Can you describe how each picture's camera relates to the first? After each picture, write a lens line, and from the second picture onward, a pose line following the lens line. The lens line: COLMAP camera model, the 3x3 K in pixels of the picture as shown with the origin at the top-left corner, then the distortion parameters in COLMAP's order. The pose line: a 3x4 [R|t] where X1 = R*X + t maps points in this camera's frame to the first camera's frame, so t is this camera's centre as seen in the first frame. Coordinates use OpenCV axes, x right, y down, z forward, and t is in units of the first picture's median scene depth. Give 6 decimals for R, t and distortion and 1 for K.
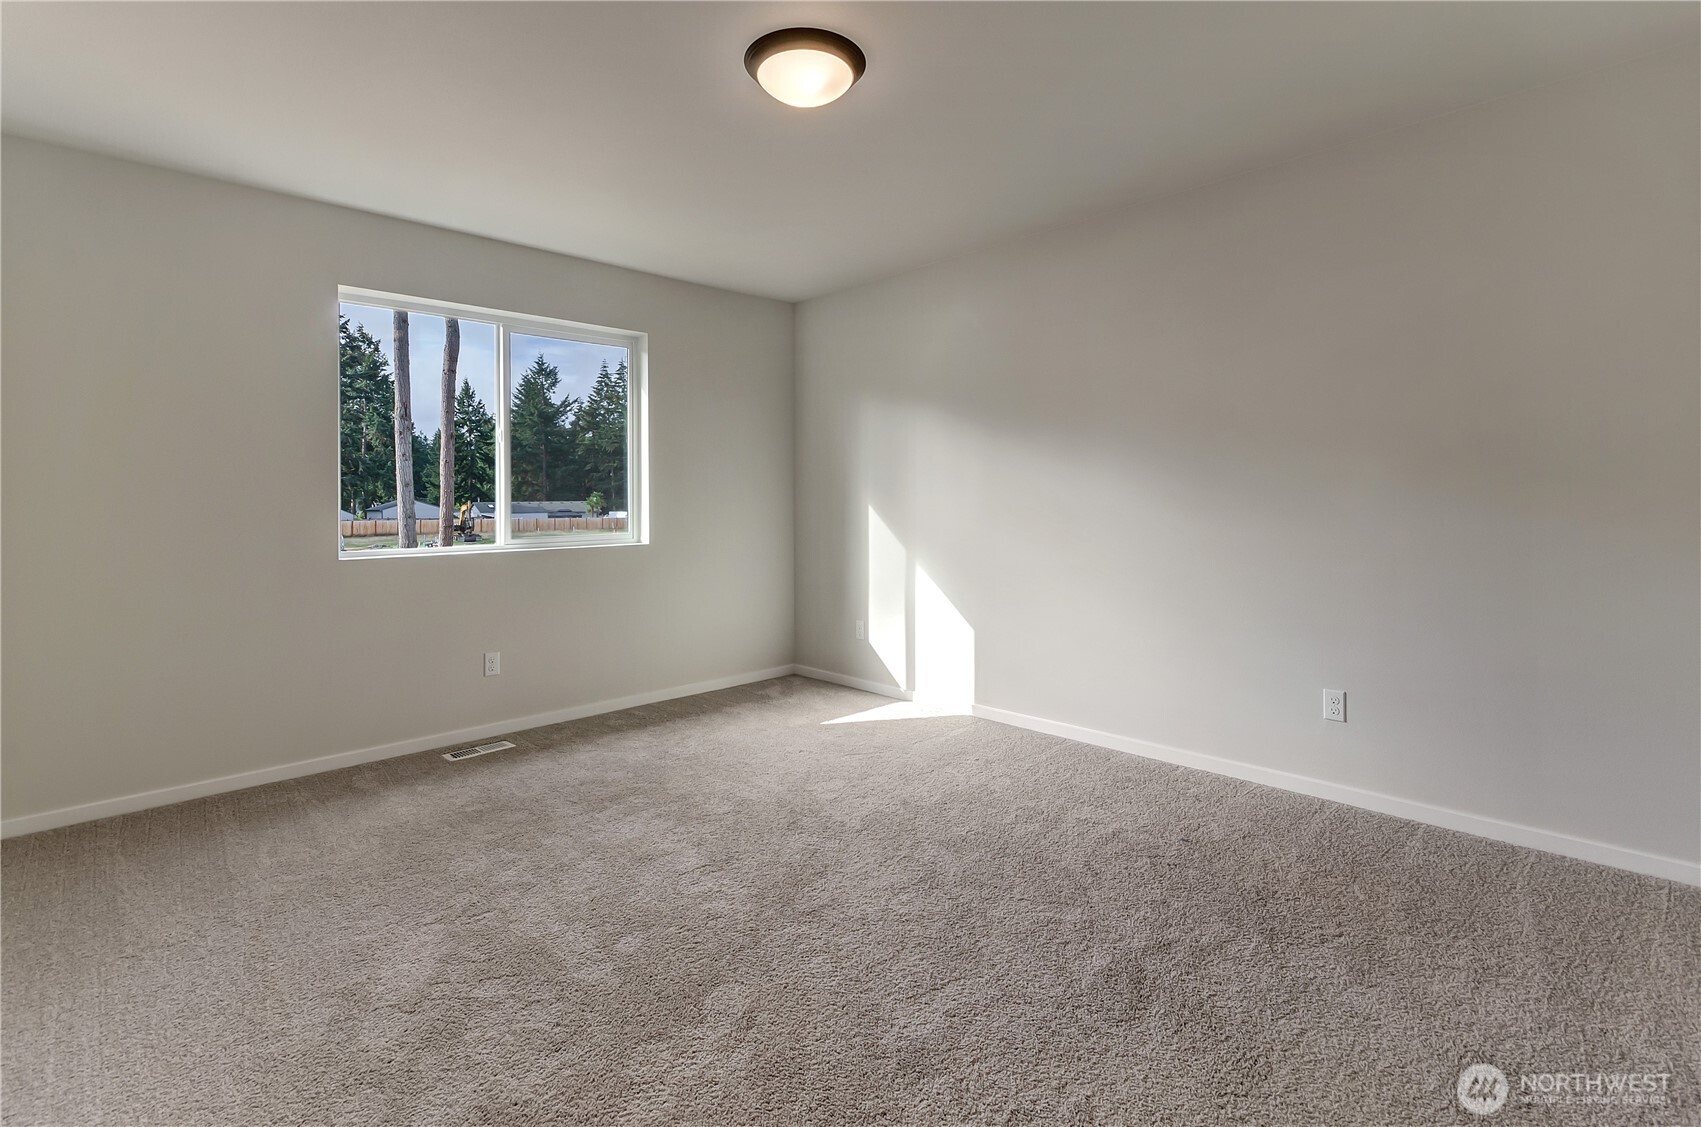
lens RADIAL K [[779.9, 0, 859.3], [0, 779.9, 506.1], [0, 0, 1]] dist [0.006487, -0.002974]
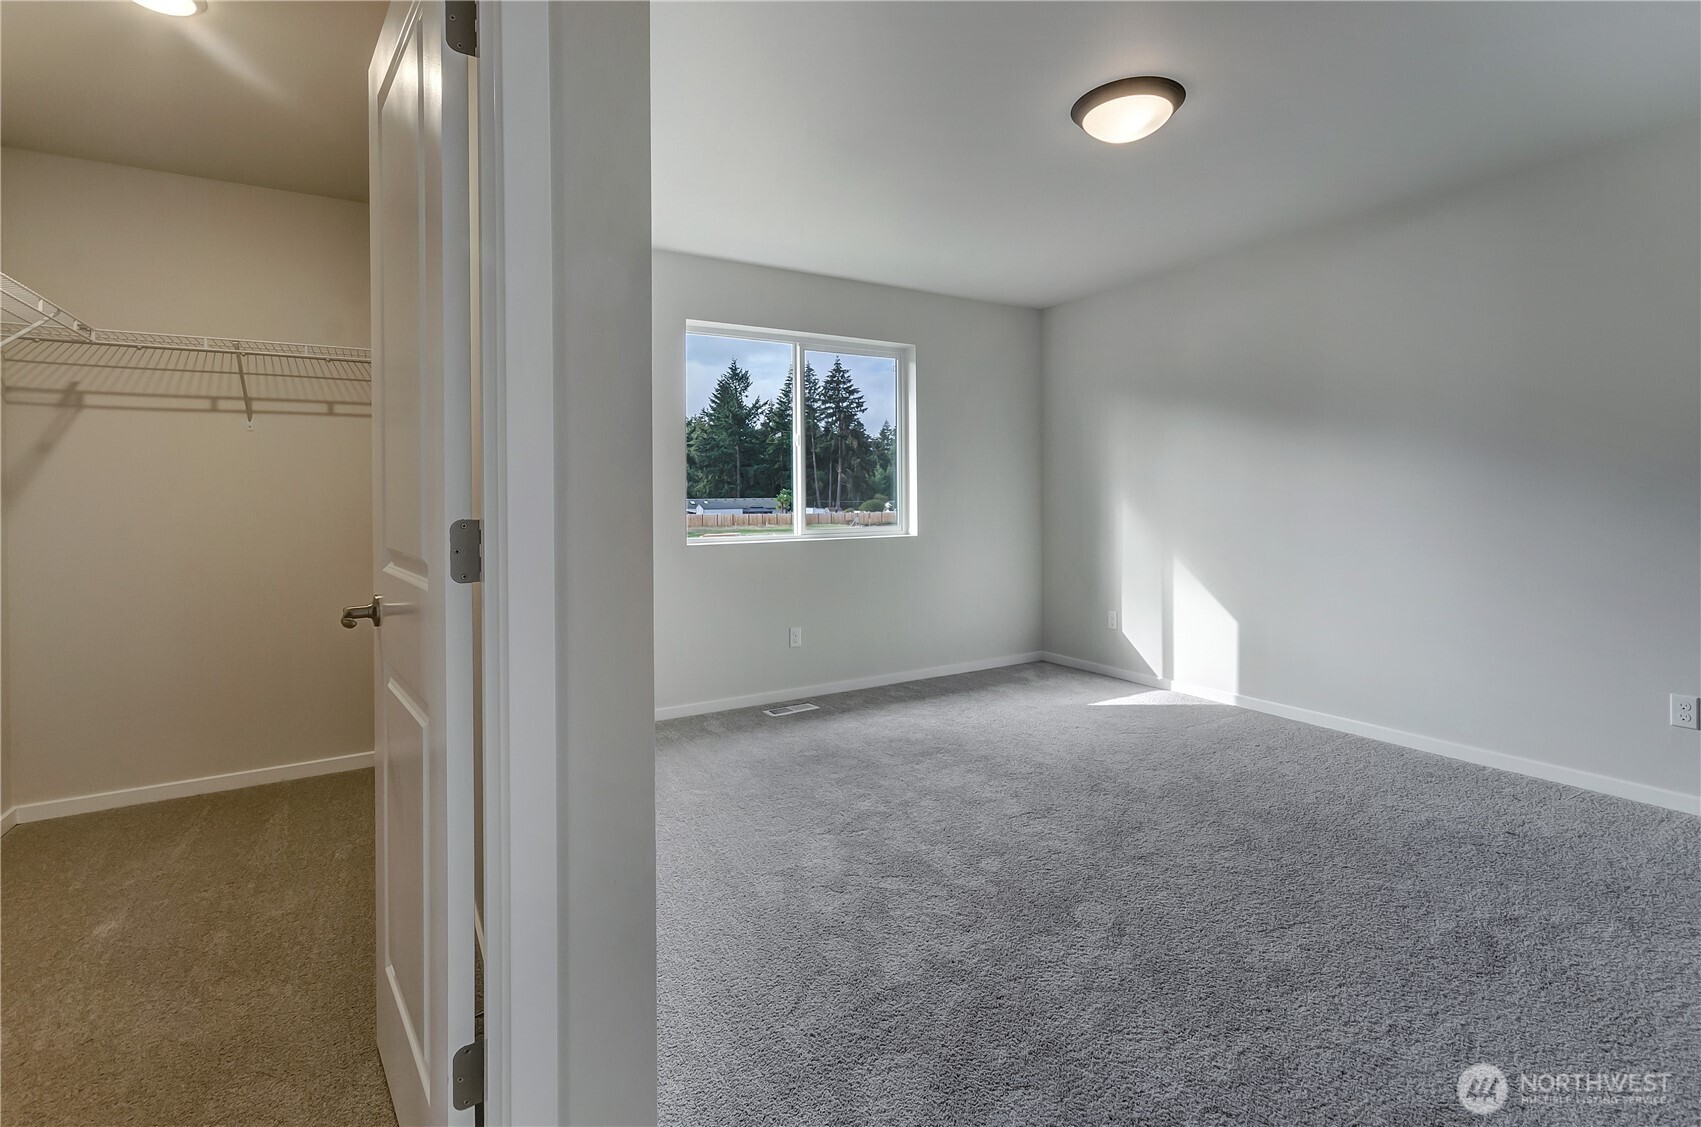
lens RADIAL K [[779.9, 0, 859.3], [0, 779.9, 506.1], [0, 0, 1]] dist [0.006487, -0.002974]
pose [[0.974291, 0.000576, -0.225295, -0.167808], [0.000457, 0.999990, 0.004533, 0.003416], [0.225295, -0.004519, 0.974280, -0.160231]]
